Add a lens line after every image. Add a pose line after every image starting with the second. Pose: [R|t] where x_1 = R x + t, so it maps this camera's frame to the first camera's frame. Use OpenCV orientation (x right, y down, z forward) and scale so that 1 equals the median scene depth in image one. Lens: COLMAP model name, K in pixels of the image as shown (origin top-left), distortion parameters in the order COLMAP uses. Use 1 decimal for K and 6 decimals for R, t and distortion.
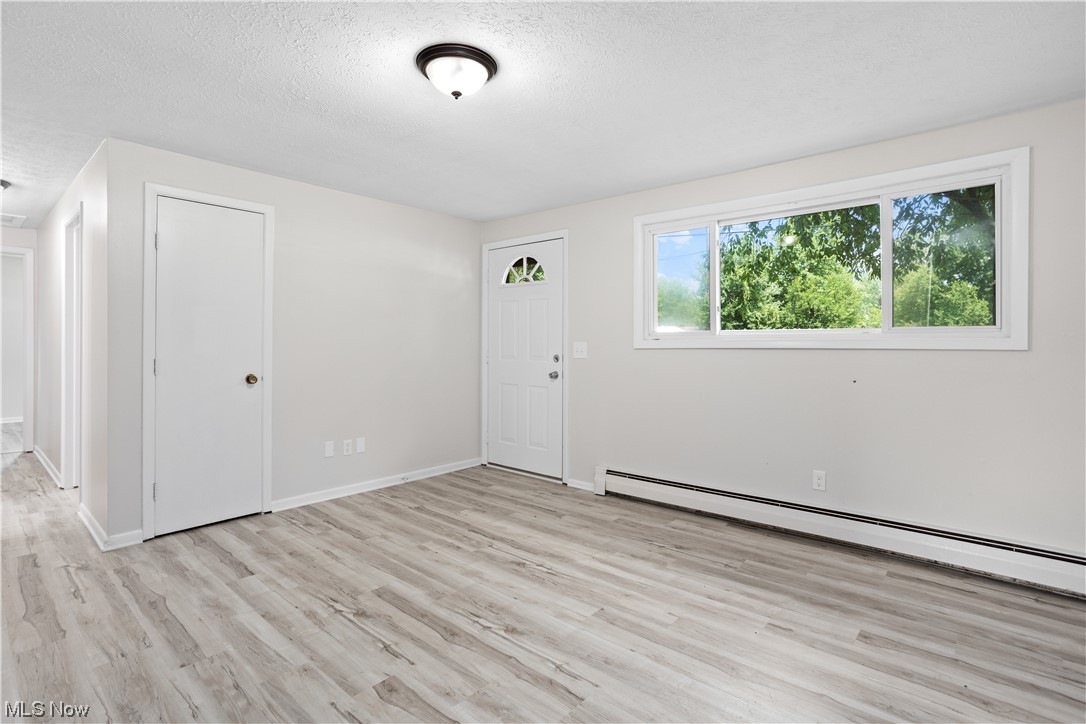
lens RADIAL K [[533.2, 0, 552.0], [0, 533.2, 354.3], [0, 0, 1]] dist [-0.042808, 0.020272]
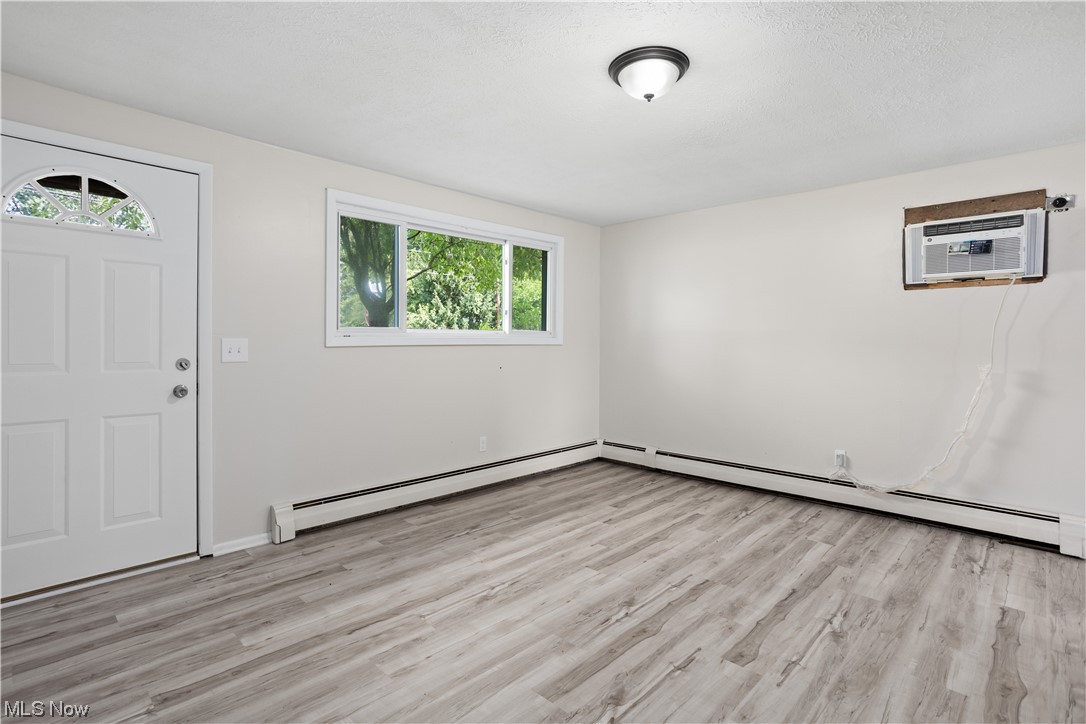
lens RADIAL K [[533.2, 0, 542.1], [0, 533.2, 356.4], [0, 0, 1]] dist [-0.042808, 0.020272]
pose [[0.049332, -0.028985, 0.998362, -1.019860], [0.013156, 0.999511, 0.028368, -0.021335], [-0.998696, 0.011735, 0.049690, 0.977449]]
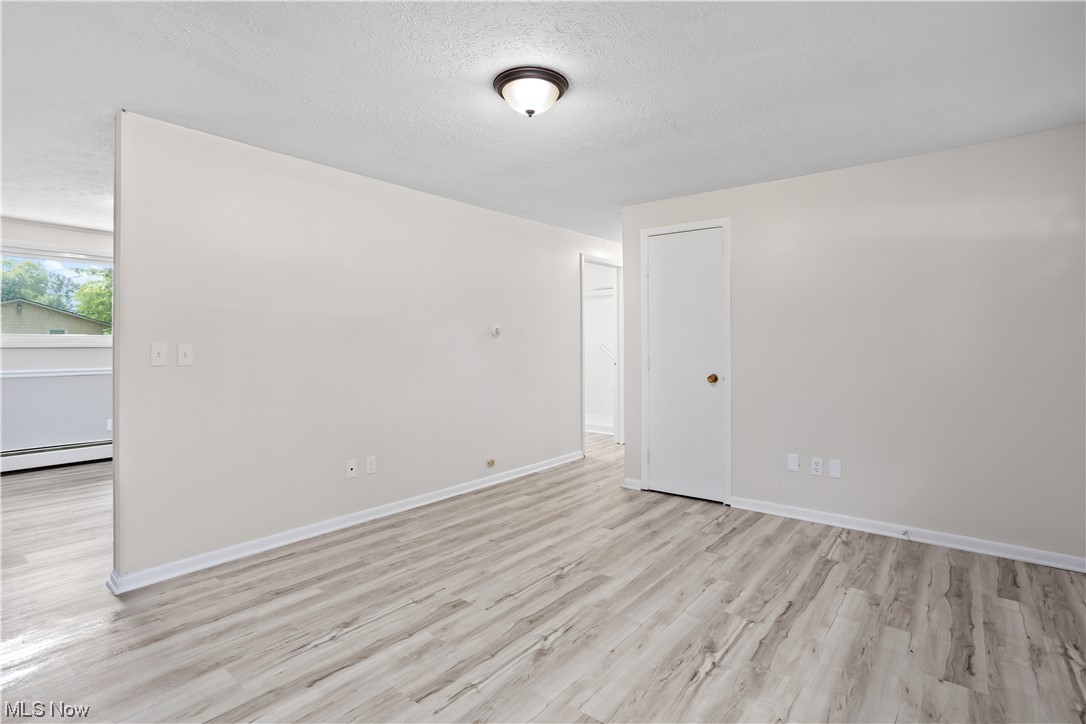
lens RADIAL K [[533.2, 0, 530.9], [0, 533.2, 336.6], [0, 0, 1]] dist [-0.042808, 0.020272]
pose [[0.014821, -0.018787, -0.999714, 0.751318], [-0.020710, 0.999603, -0.019092, -0.014050], [0.999676, 0.020987, 0.014426, 0.834749]]
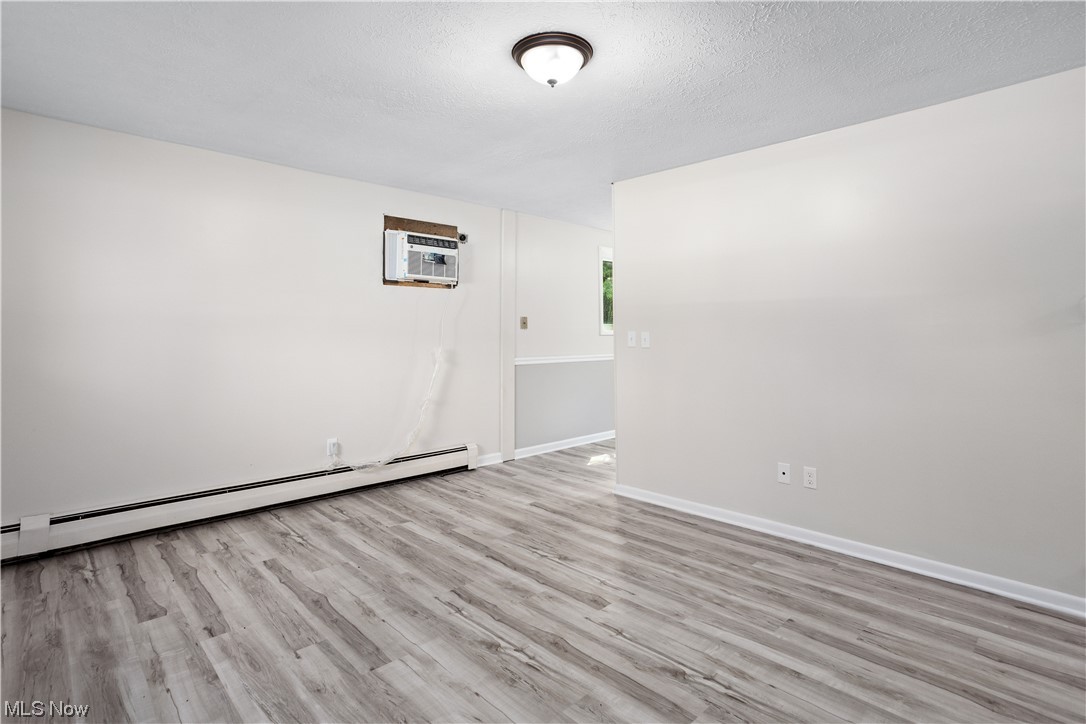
lens RADIAL K [[533.2, 0, 553.7], [0, 533.2, 315.5], [0, 0, 1]] dist [-0.042808, 0.020272]
pose [[-0.996997, -0.002103, 0.077406, -0.219048], [-0.003118, 0.999911, -0.012988, -0.030922], [-0.077372, -0.013190, -0.996915, 1.661045]]
